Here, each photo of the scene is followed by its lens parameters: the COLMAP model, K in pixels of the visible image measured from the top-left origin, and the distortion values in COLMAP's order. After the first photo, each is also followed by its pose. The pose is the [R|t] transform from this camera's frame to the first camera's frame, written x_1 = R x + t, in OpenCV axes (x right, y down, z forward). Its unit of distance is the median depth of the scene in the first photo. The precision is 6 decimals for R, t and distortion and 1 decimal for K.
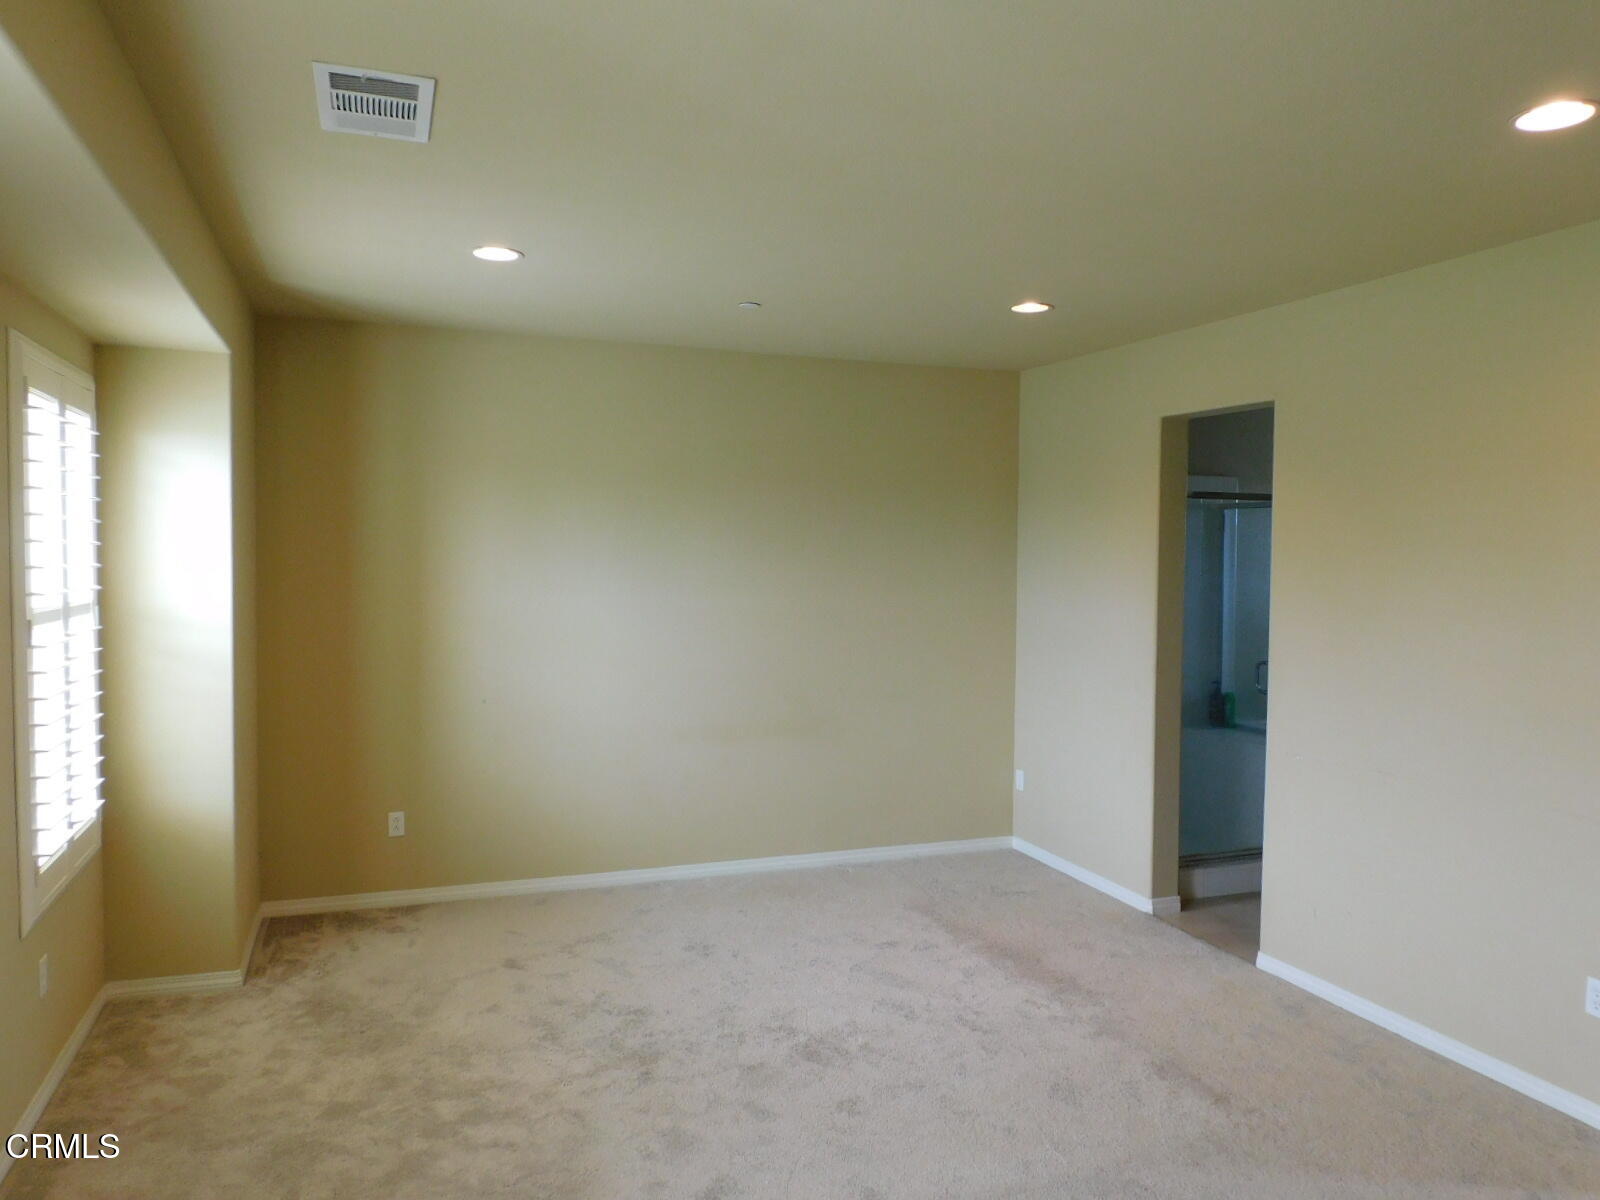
lens RADIAL K [[1139.3, 0, 801.7], [0, 1139.3, 601.2], [0, 0, 1]] dist [-0.002552, -0.008860]
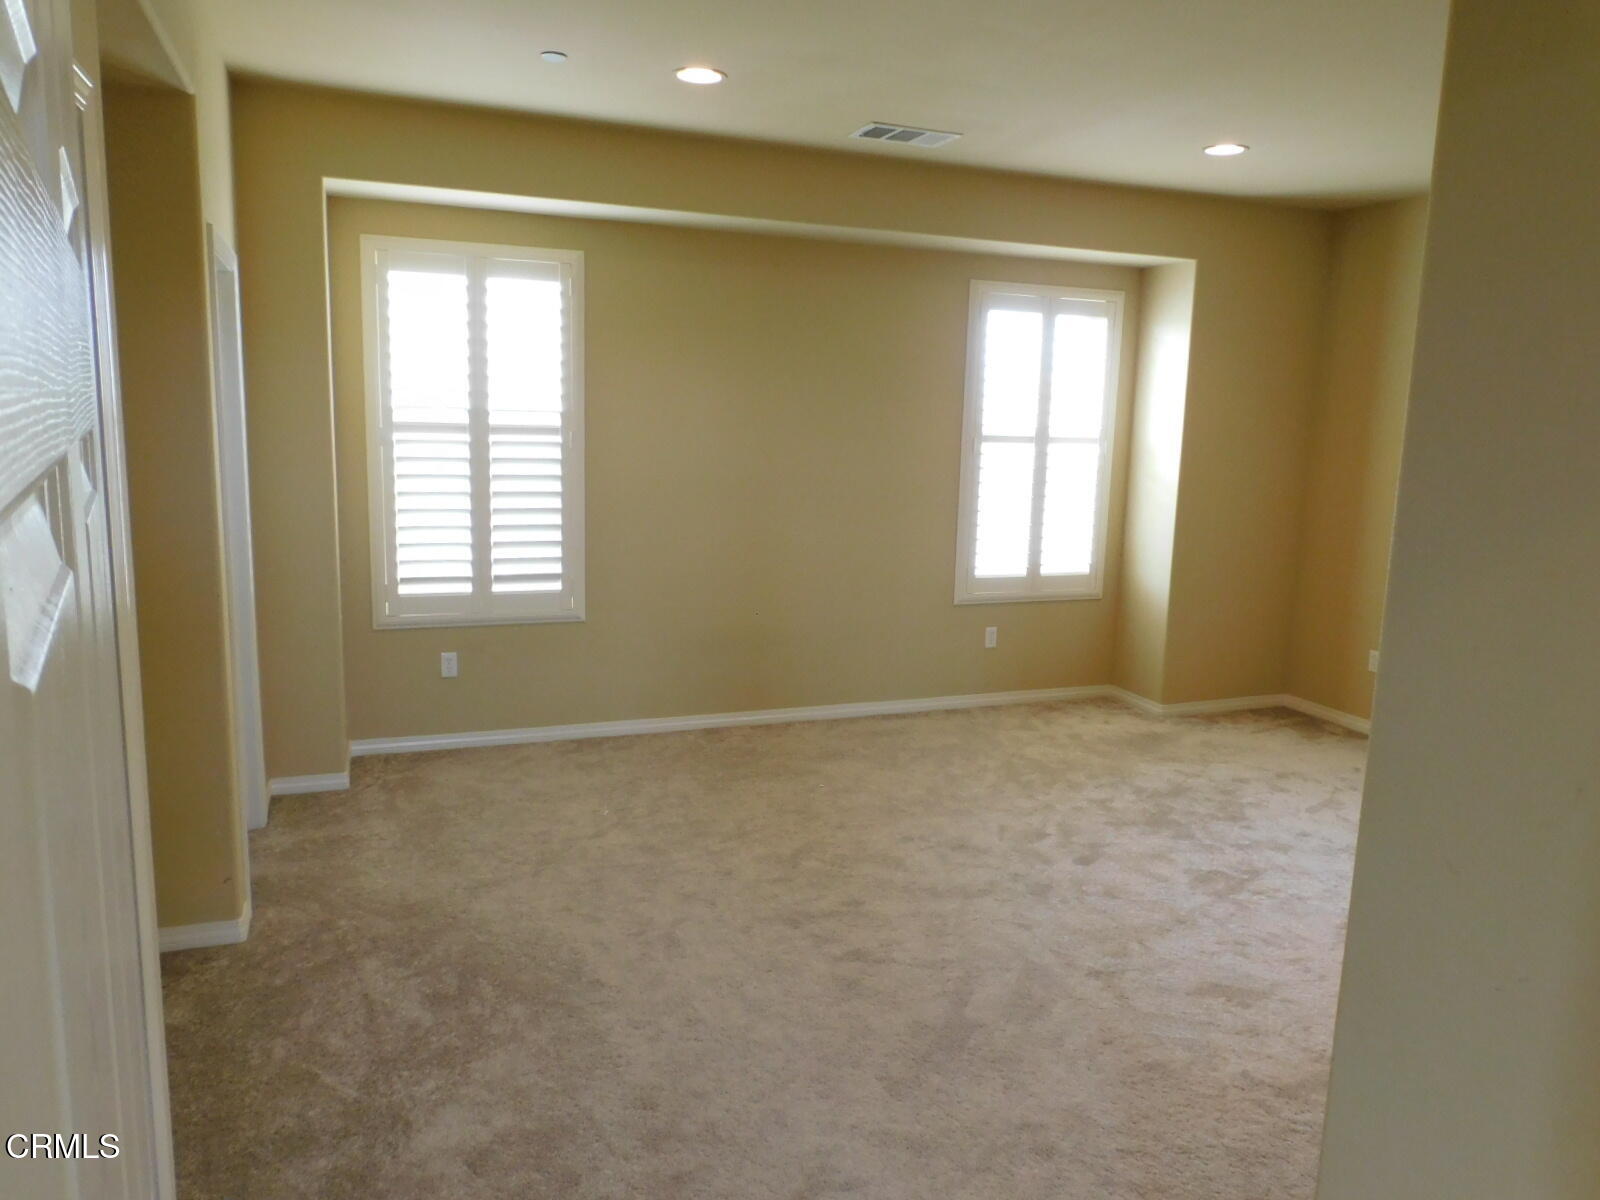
lens RADIAL K [[1139.3, 0, 799.2], [0, 1139.3, 599.4], [0, 0, 1]] dist [-0.002552, -0.008860]
pose [[0.011249, 0.159503, -0.987133, 0.973589], [-0.068033, 0.985030, 0.158388, -0.001836], [0.997620, 0.065376, 0.021932, 0.554204]]
